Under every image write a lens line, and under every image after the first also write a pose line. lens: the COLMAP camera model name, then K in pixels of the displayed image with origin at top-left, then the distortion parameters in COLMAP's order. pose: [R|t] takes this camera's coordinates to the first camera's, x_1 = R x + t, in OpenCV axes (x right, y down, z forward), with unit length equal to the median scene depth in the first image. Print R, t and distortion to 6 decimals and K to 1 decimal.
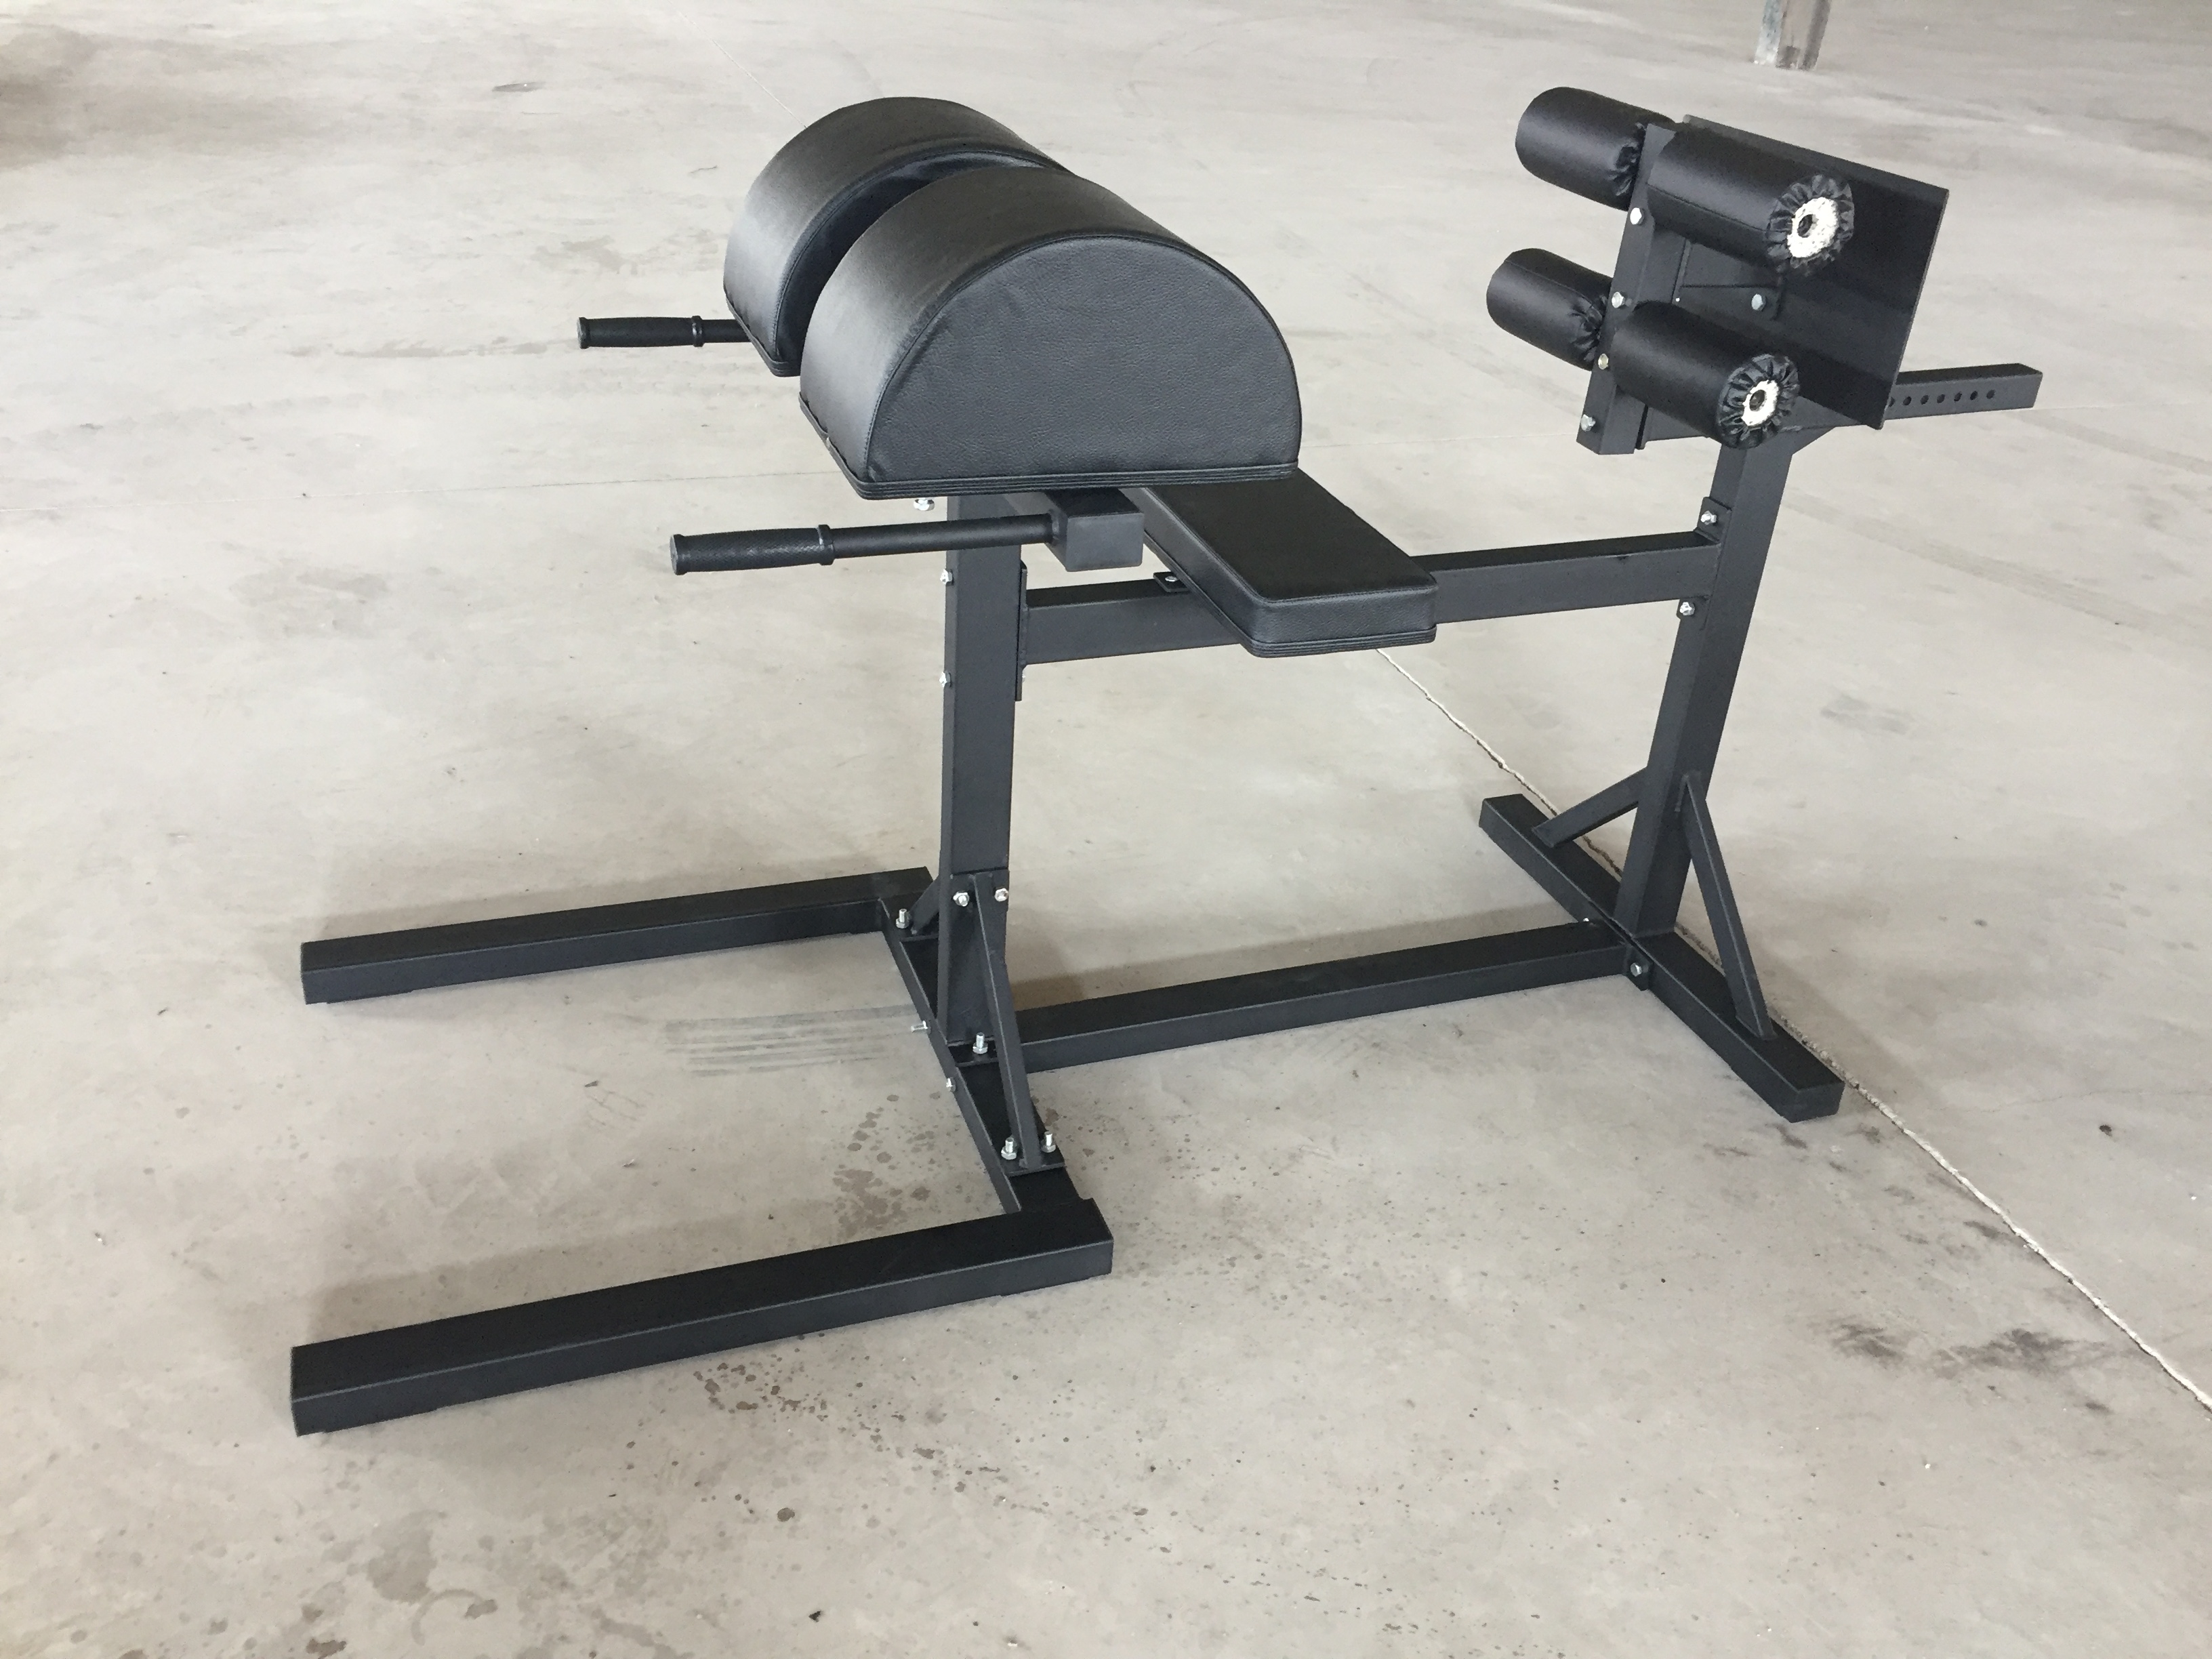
lens RADIAL K [[1878.2, 0, 1106.0], [0, 1878.2, 829.5], [0, 0, 1]] dist [0.090445, -0.105988]
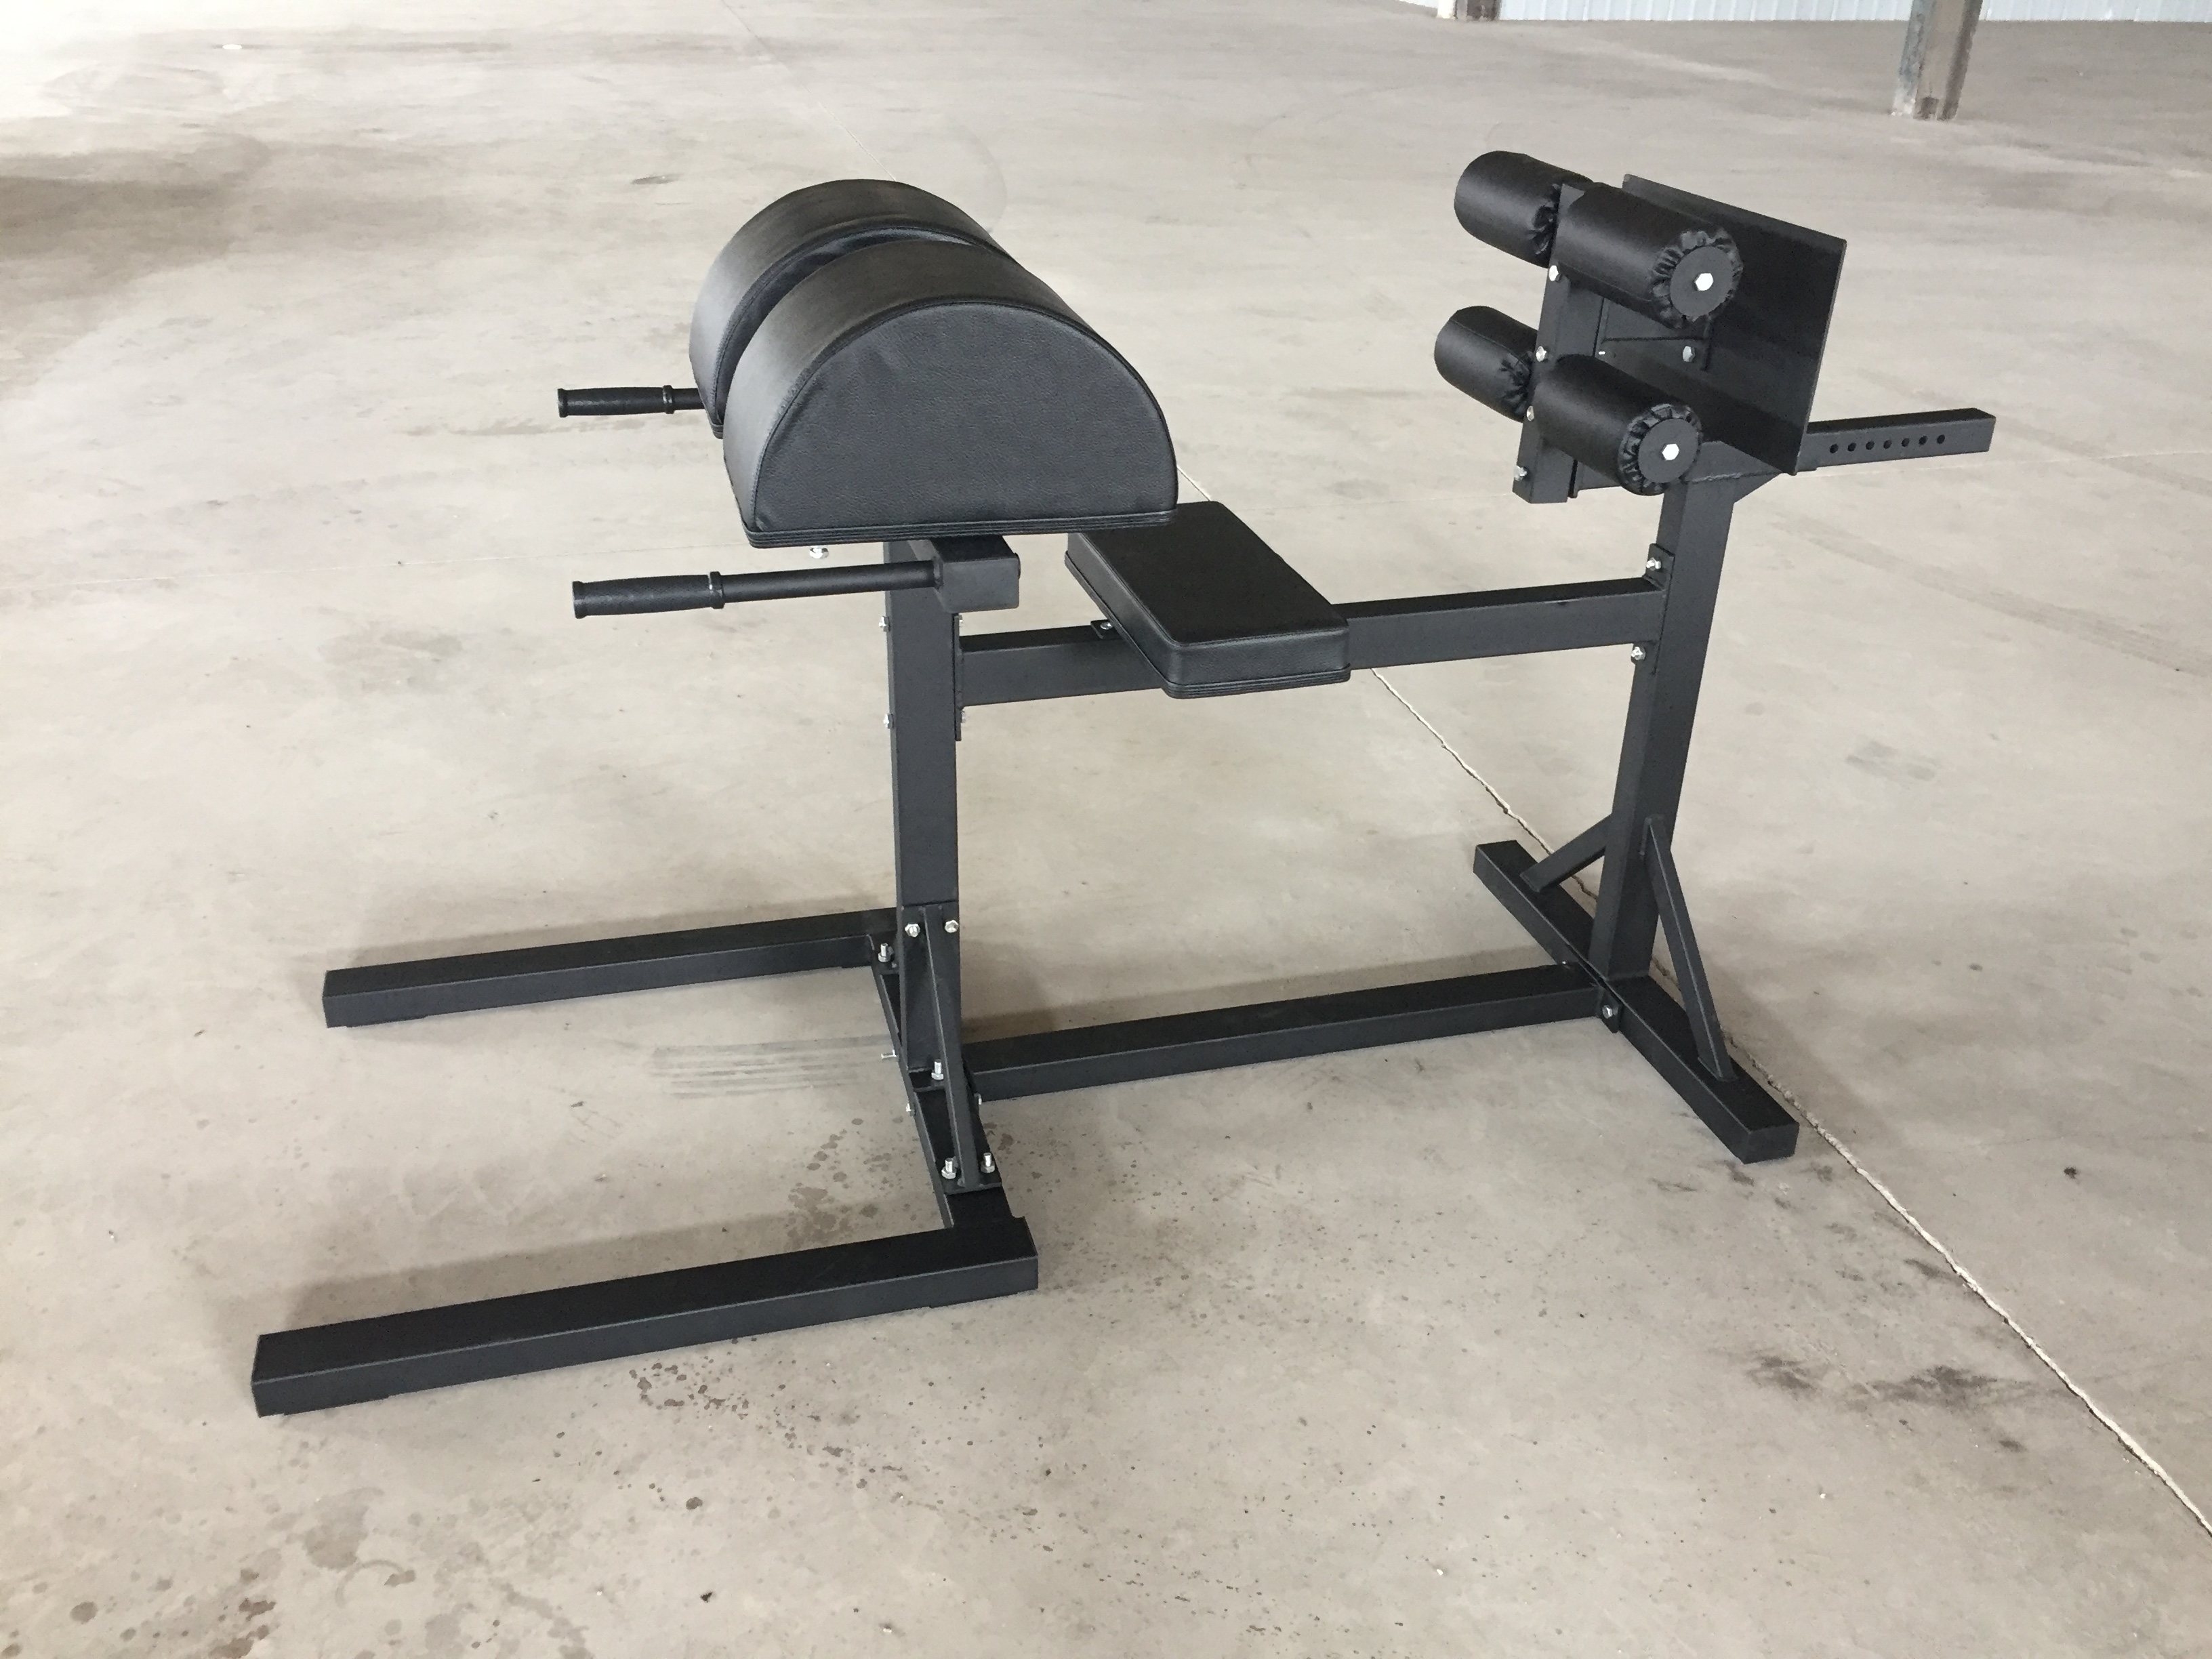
lens RADIAL K [[1878.2, 0, 1106.0], [0, 1878.2, 829.5], [0, 0, 1]] dist [0.090445, -0.105988]
pose [[0.996001, 0.000534, -0.089341, 0.126056], [-0.003594, 0.999412, -0.034098, 0.016455], [0.089270, 0.034283, 0.995417, -0.039142]]
